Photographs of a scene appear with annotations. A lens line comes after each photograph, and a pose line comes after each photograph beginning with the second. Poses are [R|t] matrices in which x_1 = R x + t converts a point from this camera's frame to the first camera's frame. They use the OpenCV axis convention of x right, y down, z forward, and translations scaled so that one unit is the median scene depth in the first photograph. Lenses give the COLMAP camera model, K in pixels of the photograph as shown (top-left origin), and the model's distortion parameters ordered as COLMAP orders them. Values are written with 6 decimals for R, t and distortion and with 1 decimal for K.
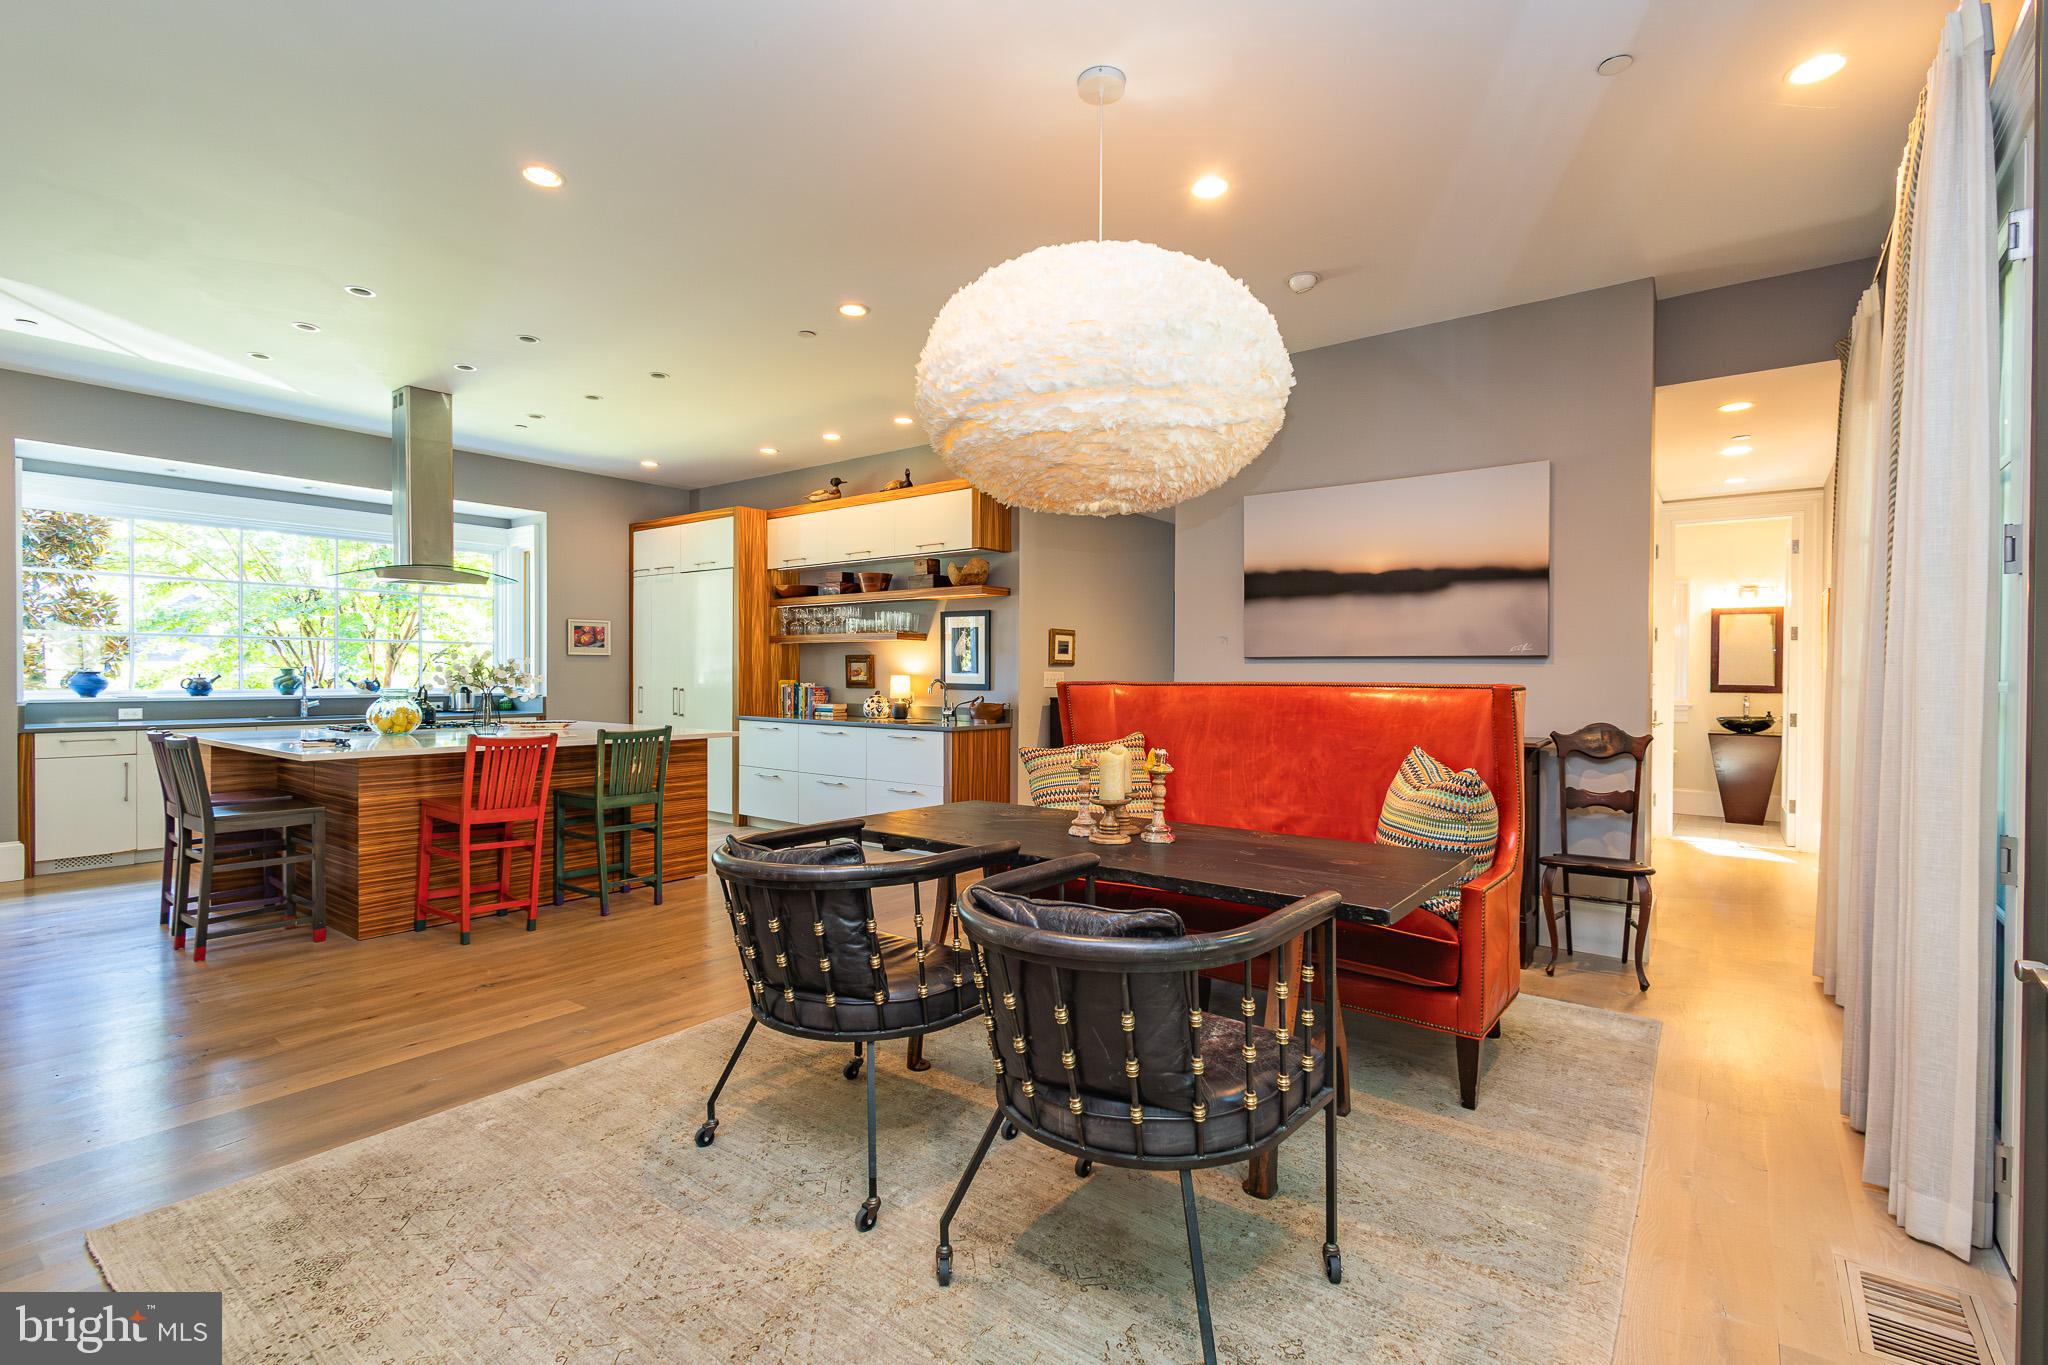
lens RADIAL K [[921.5, 0, 1019.2], [0, 921.5, 678.3], [0, 0, 1]] dist [0.005459, -0.000944]
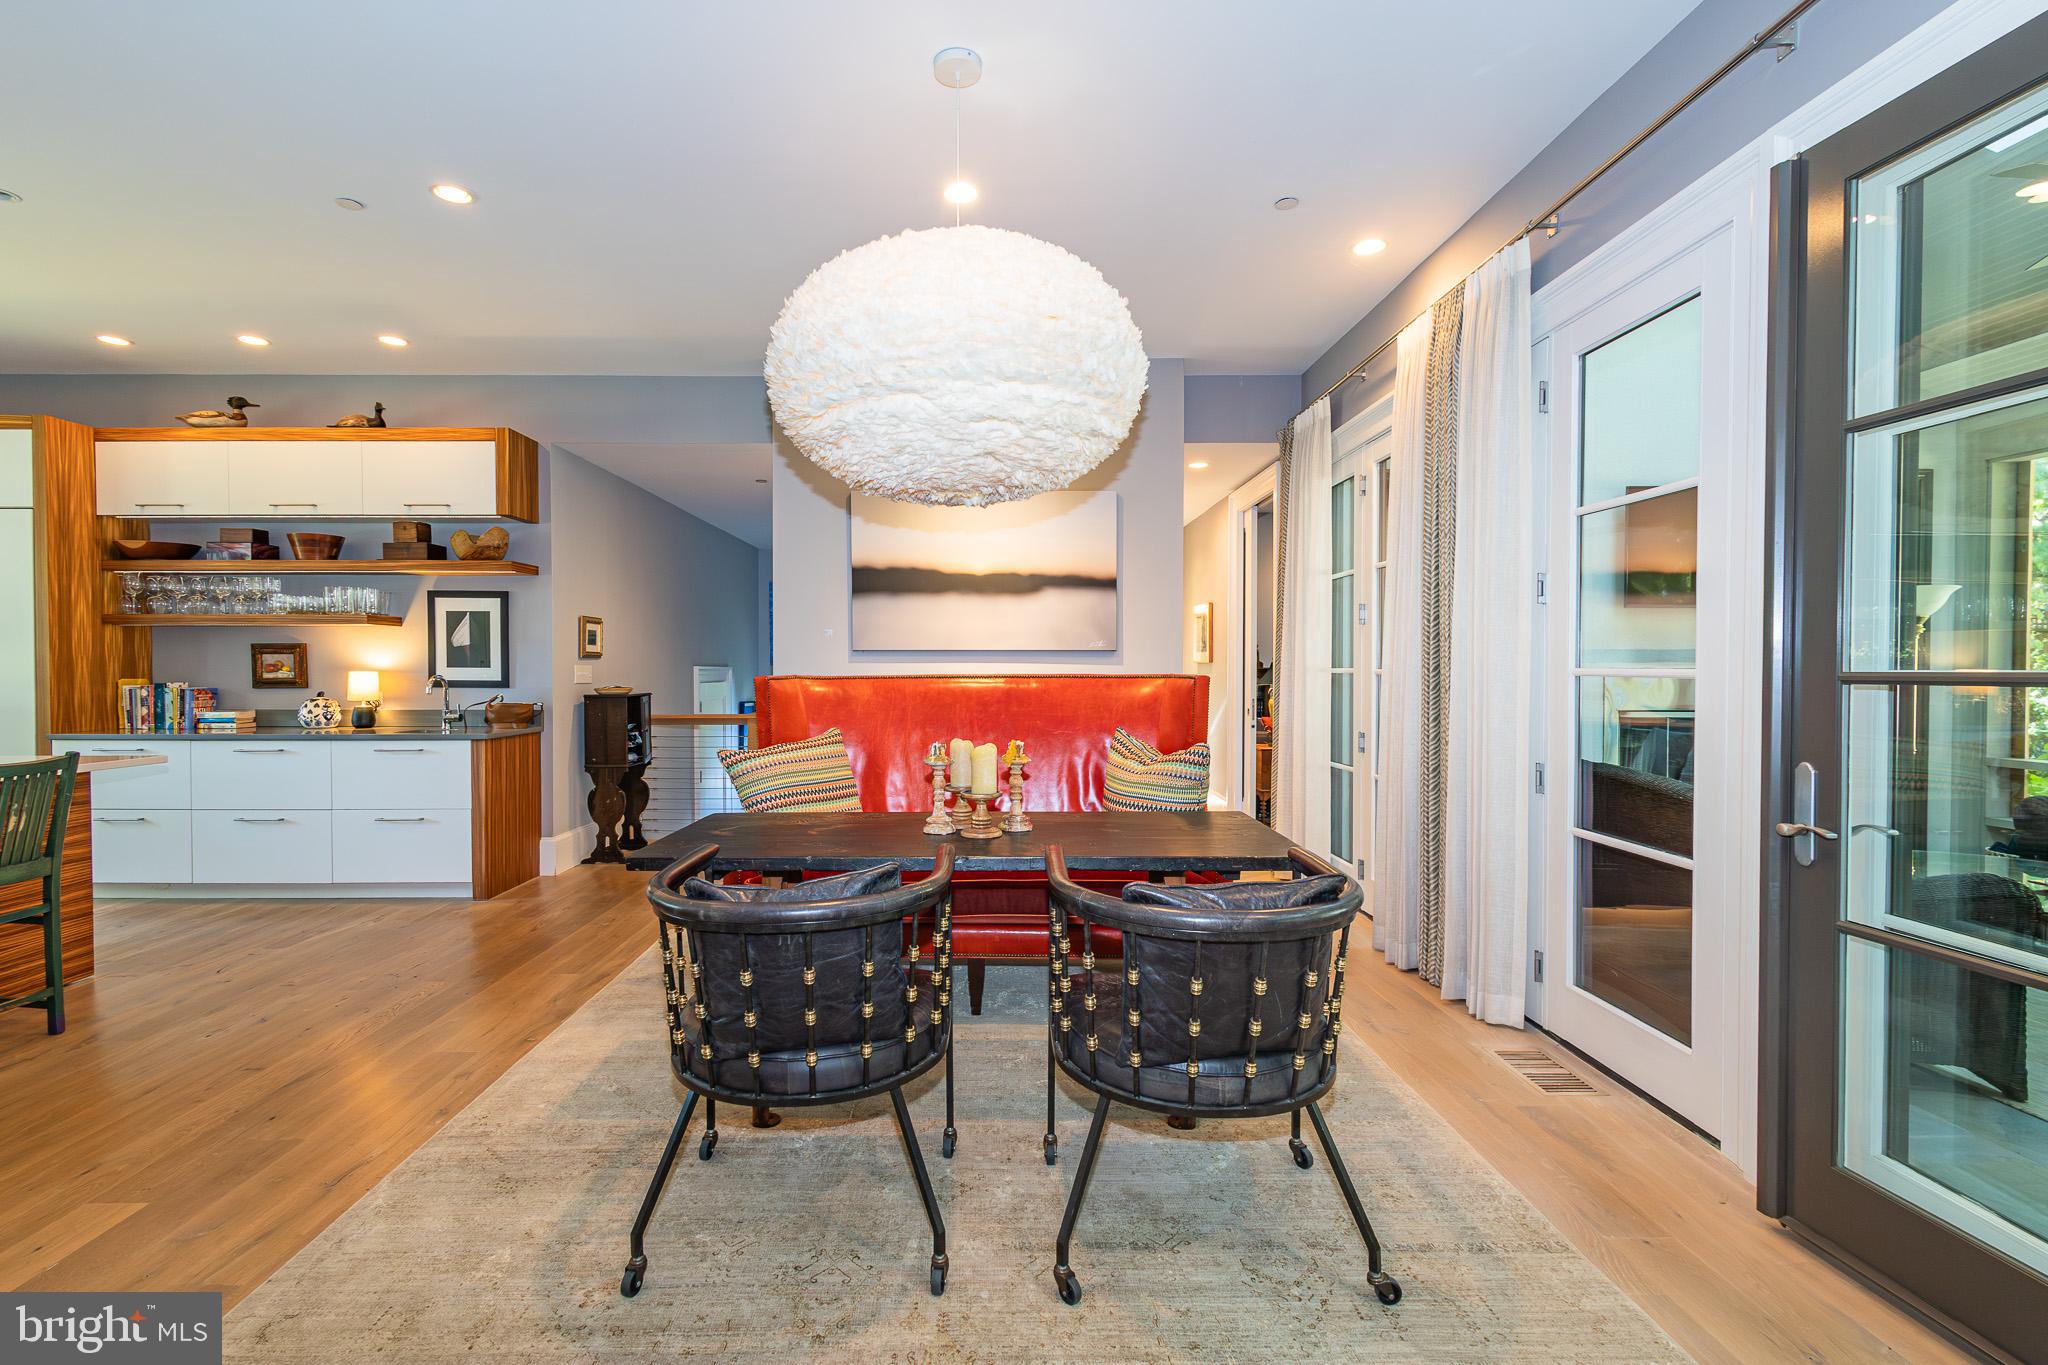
lens RADIAL K [[921.5, 0, 1013.7], [0, 921.5, 673.9], [0, 0, 1]] dist [0.005459, -0.000944]
pose [[0.800650, -0.009639, 0.599055, -0.158807], [0.007628, 0.999954, 0.005895, -0.001122], [-0.599084, -0.000150, 0.800686, 0.060965]]
